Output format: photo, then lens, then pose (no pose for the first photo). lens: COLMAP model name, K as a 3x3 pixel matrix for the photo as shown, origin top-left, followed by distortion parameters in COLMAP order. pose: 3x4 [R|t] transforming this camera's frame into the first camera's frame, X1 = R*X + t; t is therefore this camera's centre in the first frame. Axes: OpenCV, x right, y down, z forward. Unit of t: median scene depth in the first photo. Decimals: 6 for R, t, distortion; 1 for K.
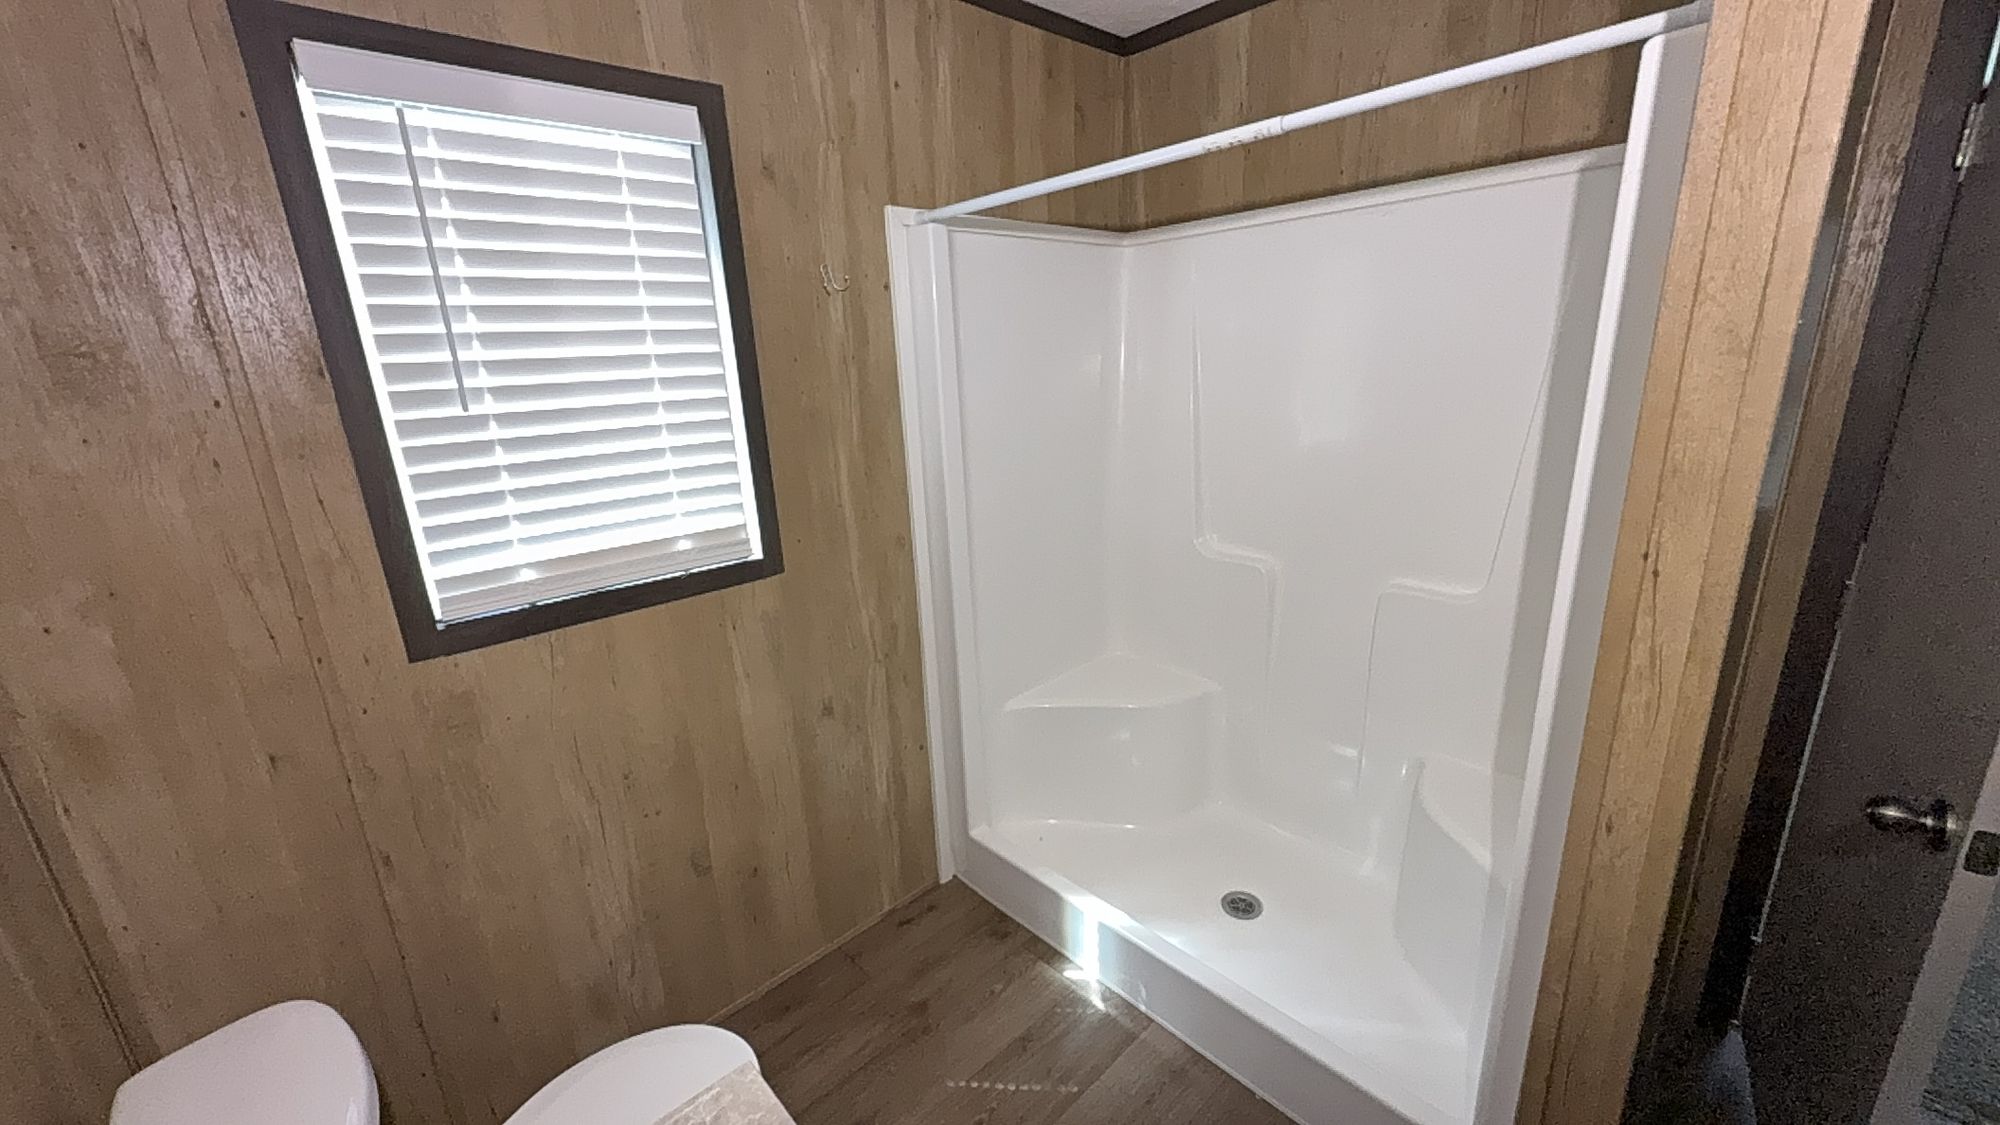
lens RADIAL K [[760.2, 0, 1001.5], [0, 760.2, 560.1], [0, 0, 1]] dist [0.000614, 0.000014]
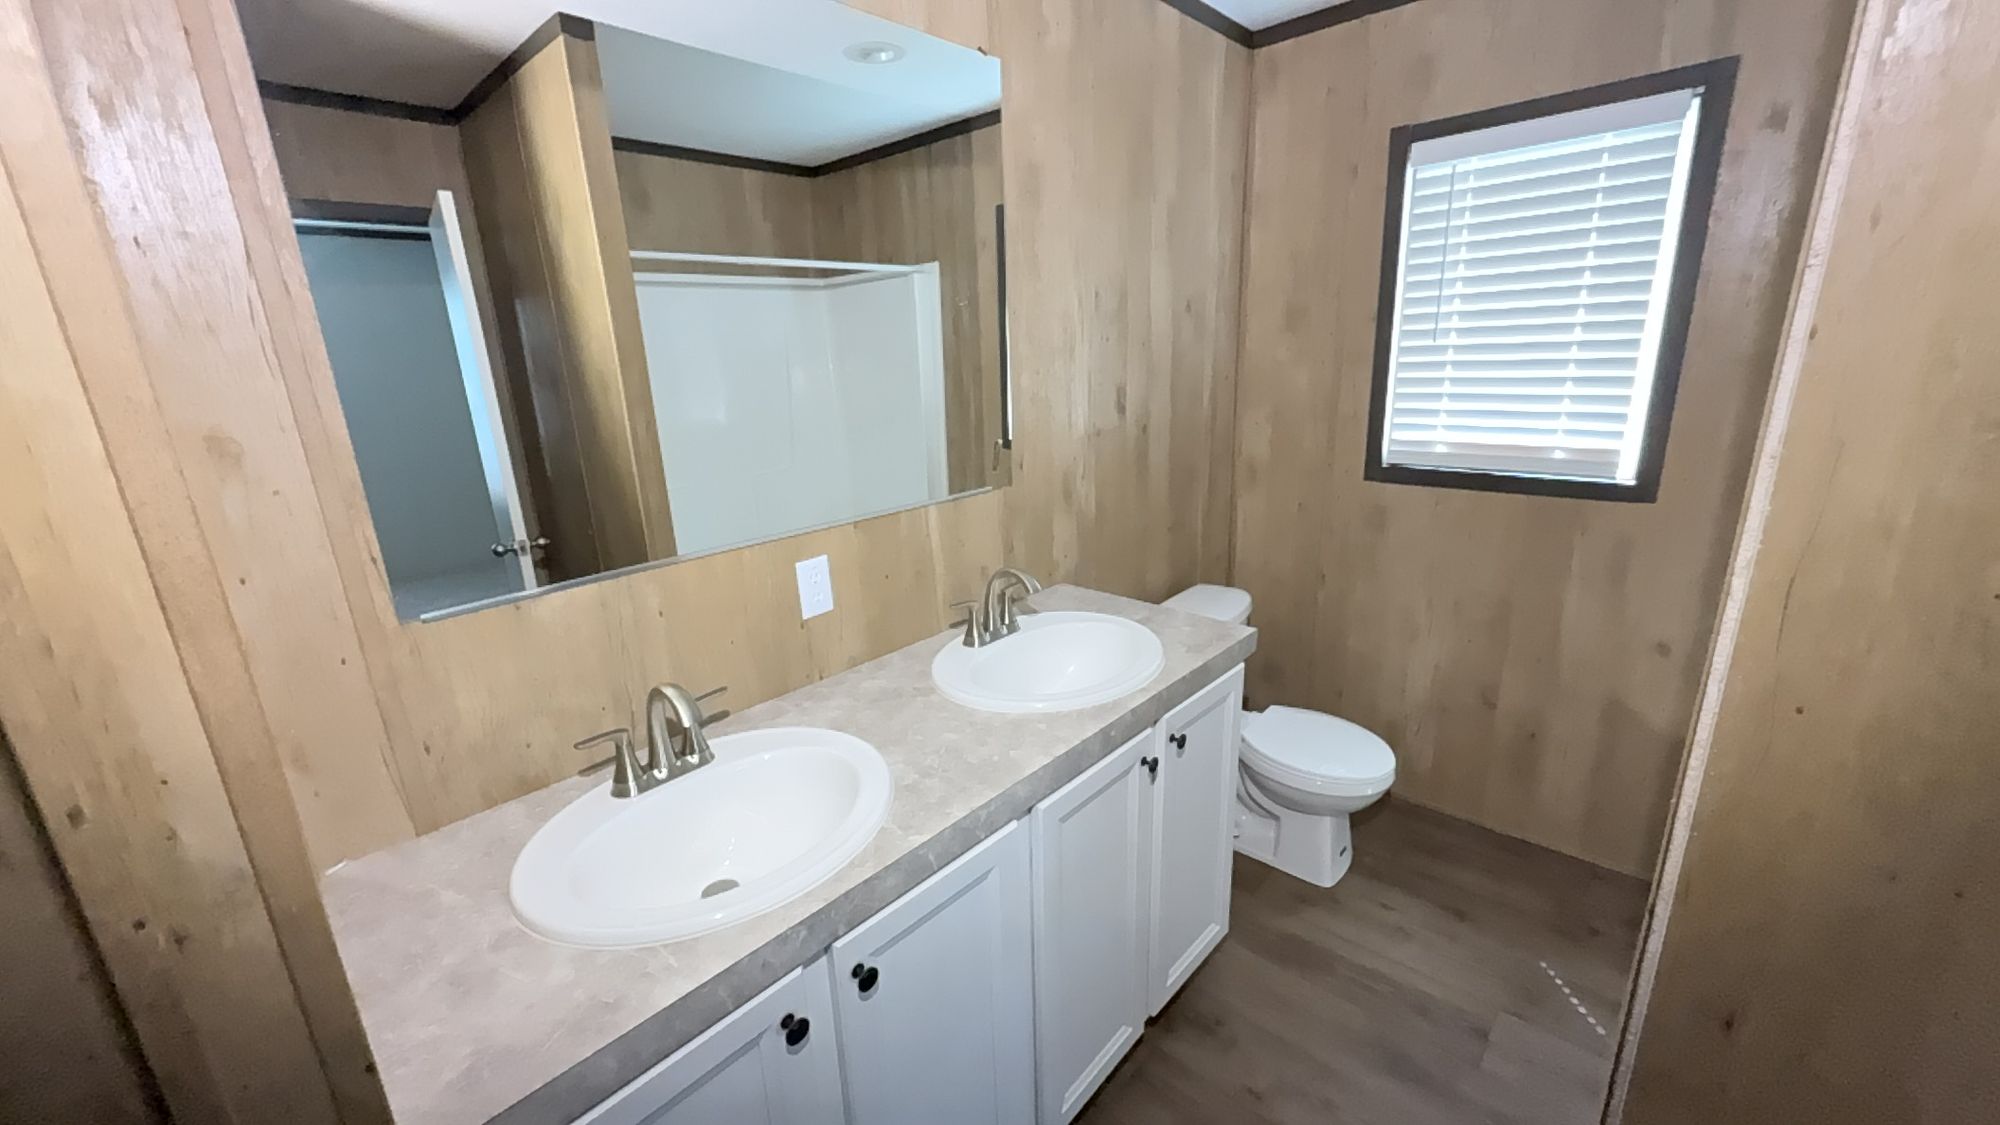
lens RADIAL K [[760.2, 0, 1001.5], [0, 760.2, 560.1], [0, 0, 1]] dist [0.000614, 0.000014]
pose [[0.060361, 0.312573, -0.947974, 0.944497], [-0.224041, 0.929717, 0.292288, -0.024637], [0.972709, 0.194742, 0.126148, -0.047056]]
